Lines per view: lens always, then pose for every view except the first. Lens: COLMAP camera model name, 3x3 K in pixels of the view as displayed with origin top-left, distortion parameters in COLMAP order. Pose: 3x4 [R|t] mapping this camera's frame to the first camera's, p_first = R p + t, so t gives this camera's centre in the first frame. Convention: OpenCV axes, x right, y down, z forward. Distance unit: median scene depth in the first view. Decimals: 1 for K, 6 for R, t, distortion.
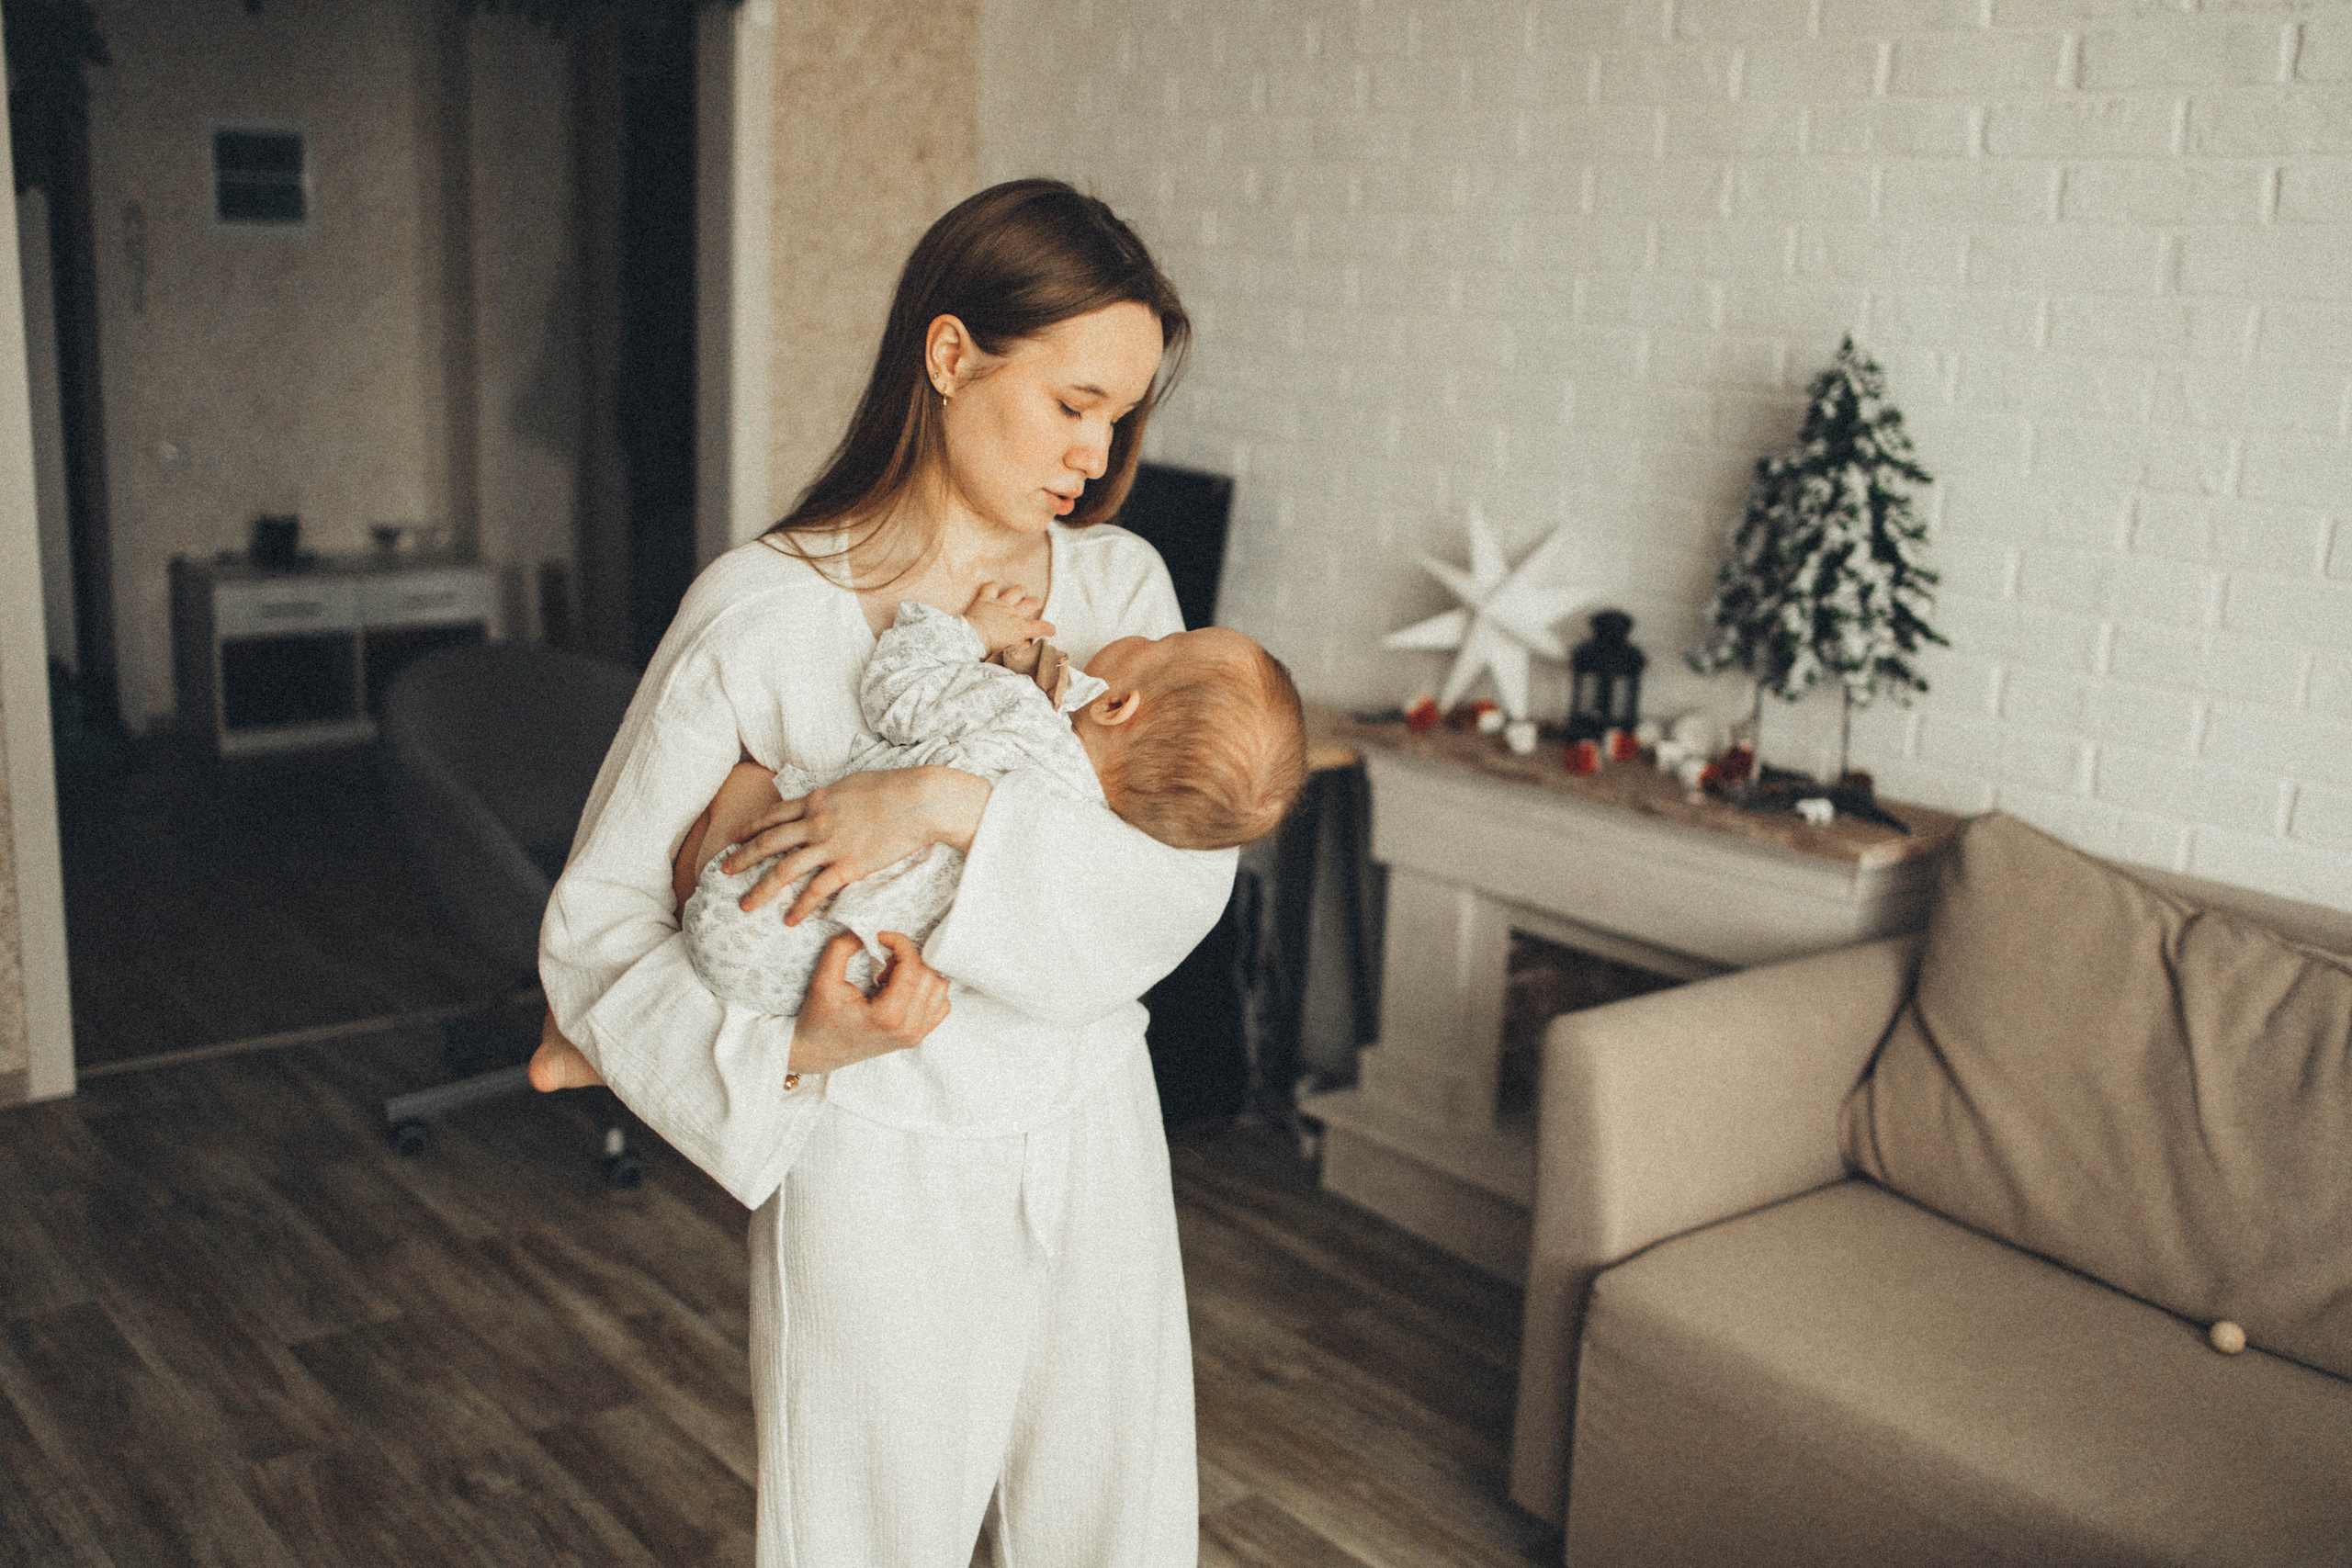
lens RADIAL K [[2342.4, 0, 1171.8], [0, 2342.4, 770.5], [0, 0, 1]] dist [0.011092, 0.000000]
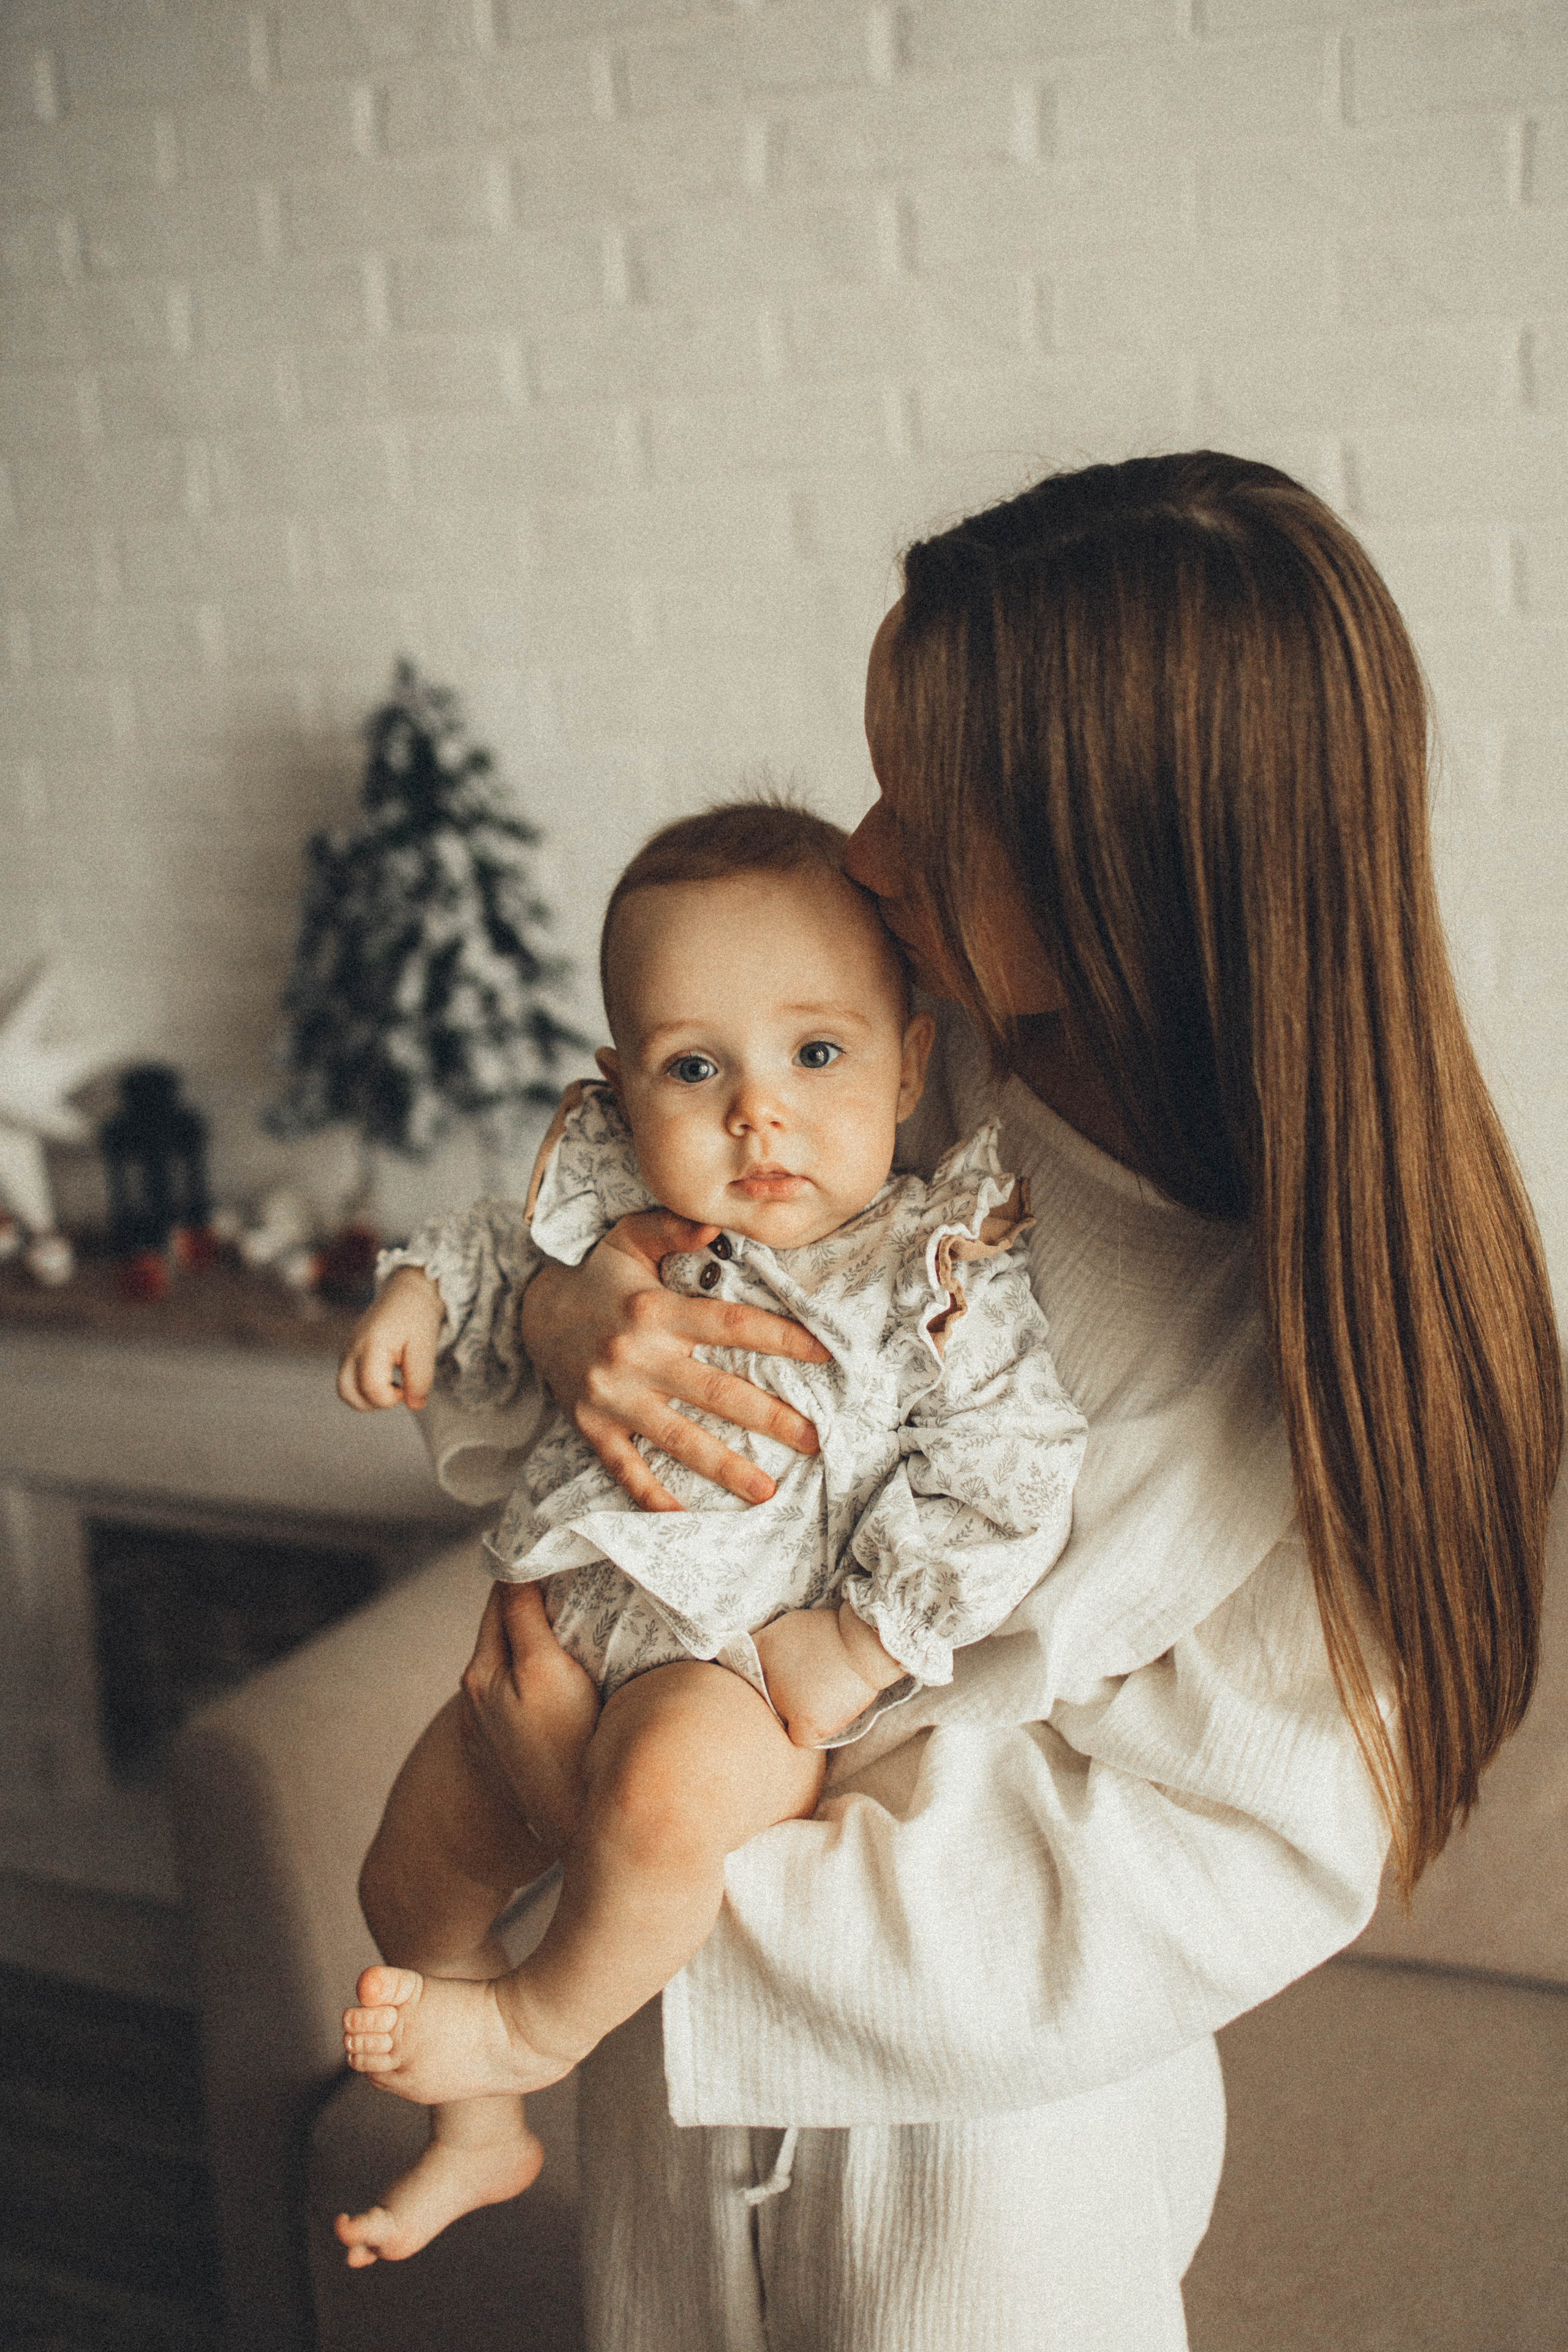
lens RADIAL K [[2342.6, 0, 820.1], [0, 2342.6, 1132.6], [0, 0, 1]] dist [0.011092, 0.000000]
pose [[0.882011, -0.170378, 0.439349, 0.056485], [0.174608, 0.984146, 0.031116, -0.039345], [-0.437685, 0.049269, 0.897778, 0.293821]]
